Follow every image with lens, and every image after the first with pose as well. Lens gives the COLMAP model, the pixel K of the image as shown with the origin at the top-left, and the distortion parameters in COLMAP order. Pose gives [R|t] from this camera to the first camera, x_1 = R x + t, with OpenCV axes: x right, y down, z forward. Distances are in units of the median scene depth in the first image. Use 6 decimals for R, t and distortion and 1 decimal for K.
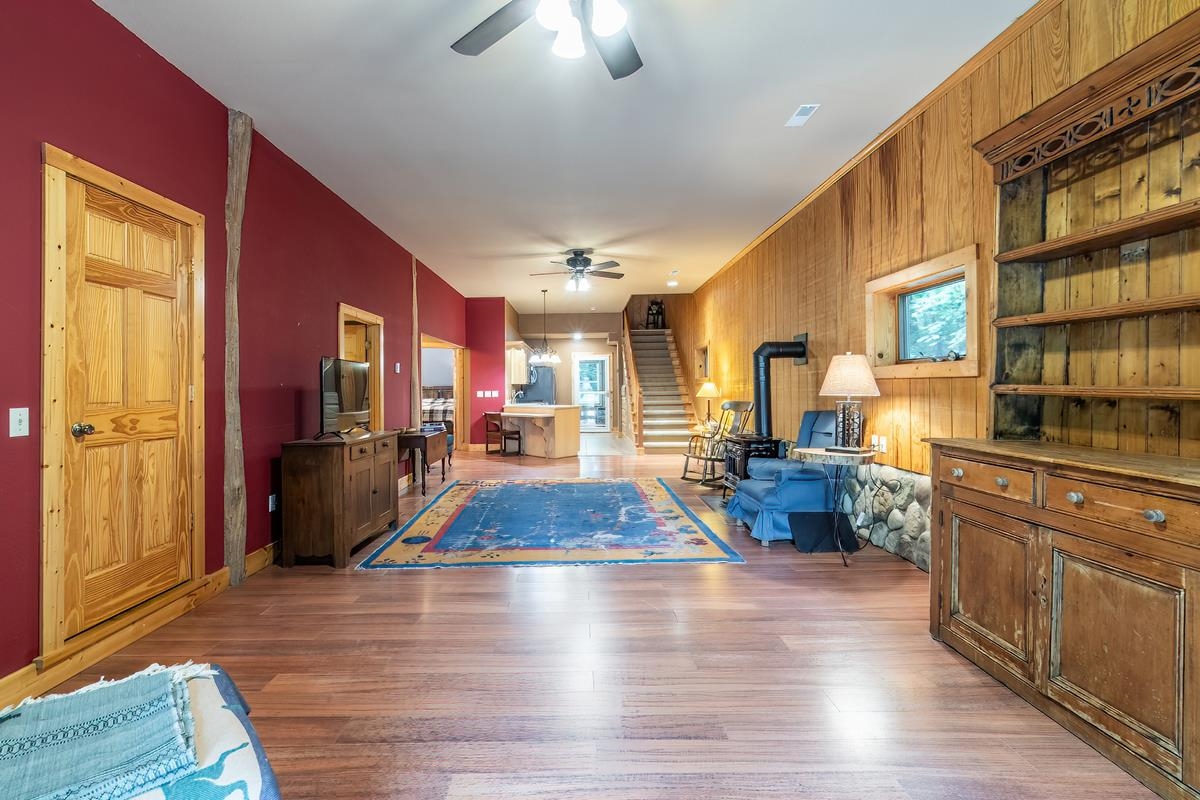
lens RADIAL K [[530.7, 0, 568.5], [0, 530.7, 388.6], [0, 0, 1]] dist [-0.004237, 0.001736]
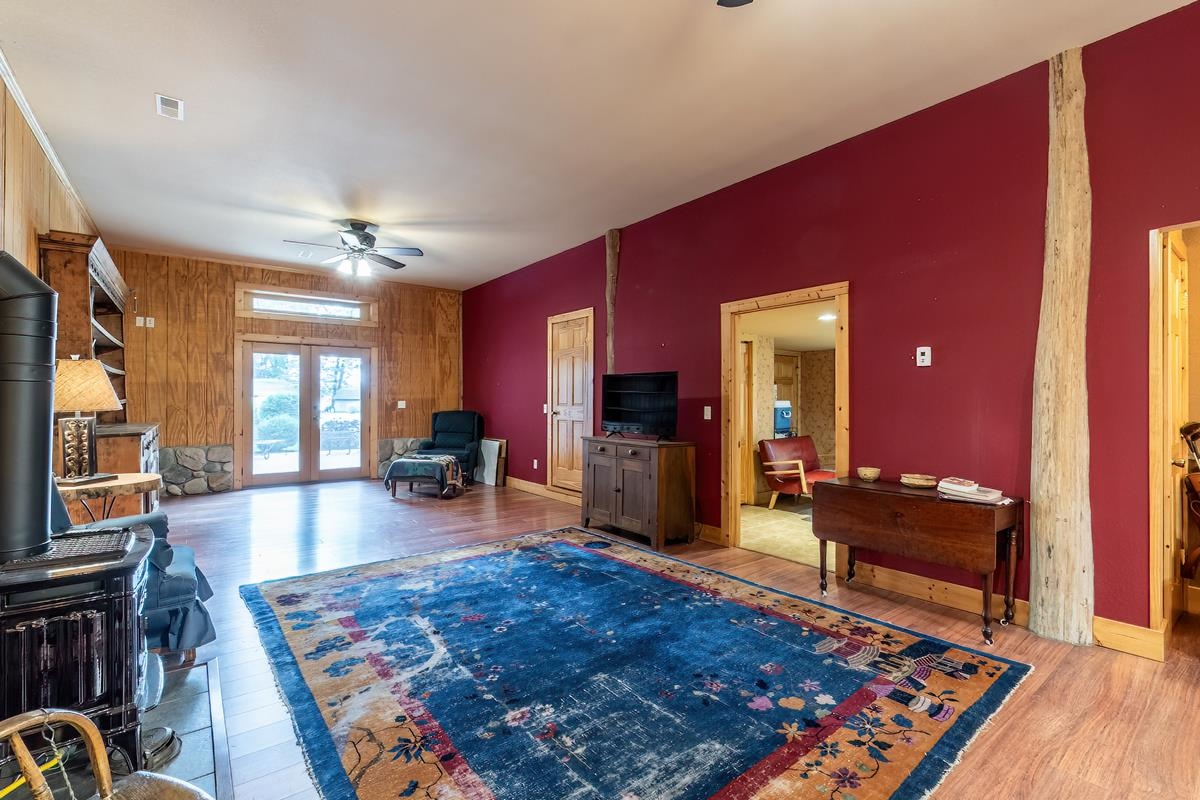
lens RADIAL K [[530.7, 0, 593.7], [0, 530.7, 399.2], [0, 0, 1]] dist [-0.004237, 0.001736]
pose [[-0.779602, 0.006168, -0.626245, 0.373998], [0.004309, 0.999981, 0.004485, -0.003195], [0.626260, 0.000799, -0.779614, 1.843424]]
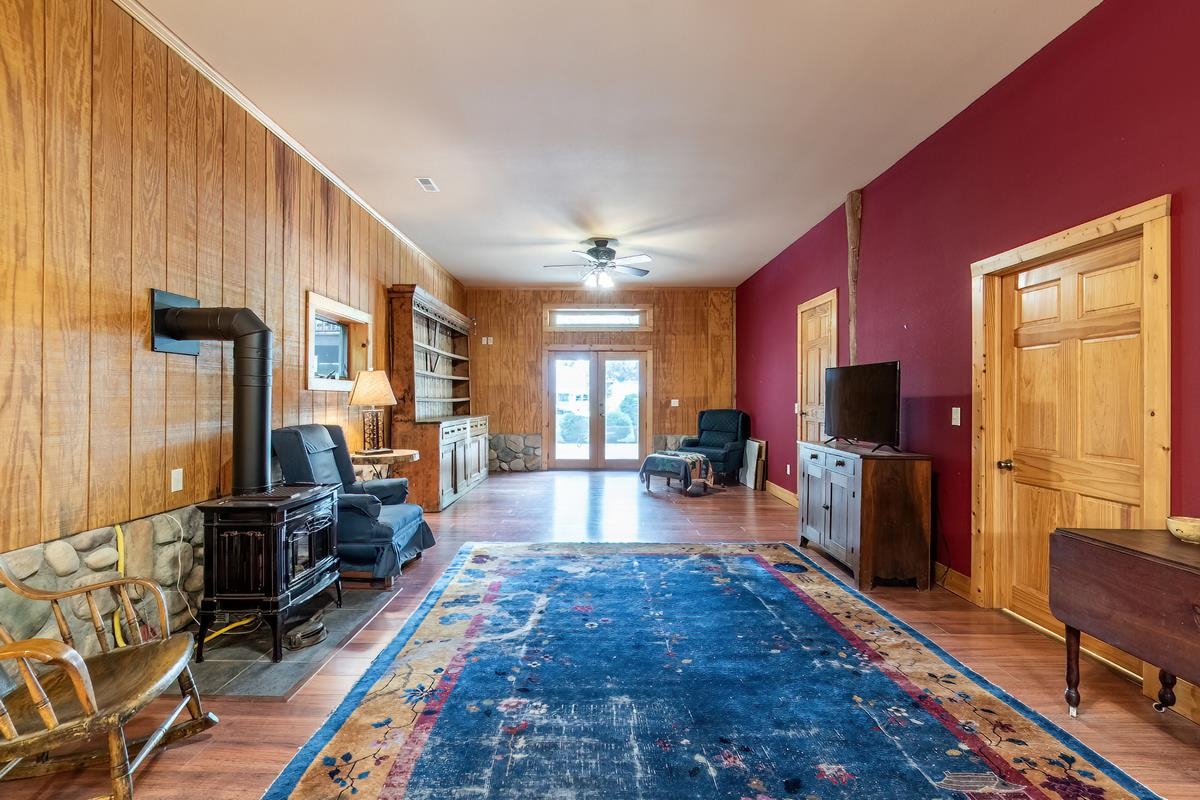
lens RADIAL K [[530.7, 0, 590.8], [0, 530.7, 398.1], [0, 0, 1]] dist [-0.004237, 0.001736]
pose [[-0.999823, 0.005370, -0.018023, 0.062926], [0.005349, 0.999985, 0.001211, -0.000098], [0.018030, 0.001115, -0.999837, 1.922248]]
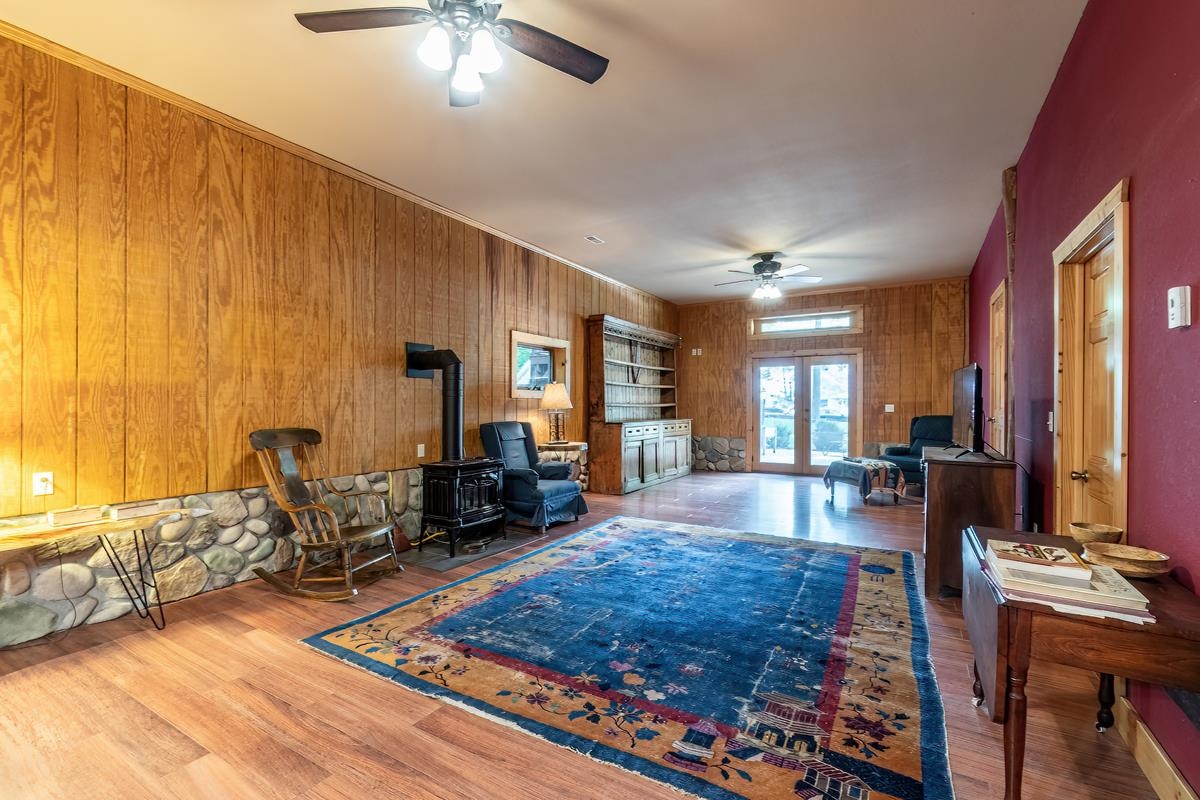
lens RADIAL K [[530.7, 0, 594.9], [0, 530.7, 409.4], [0, 0, 1]] dist [-0.004237, 0.001736]
pose [[-0.868823, 0.002713, 0.495115, -0.323300], [0.007013, 0.999952, 0.006828, 0.005377], [-0.495073, 0.009405, -0.868801, 2.062345]]
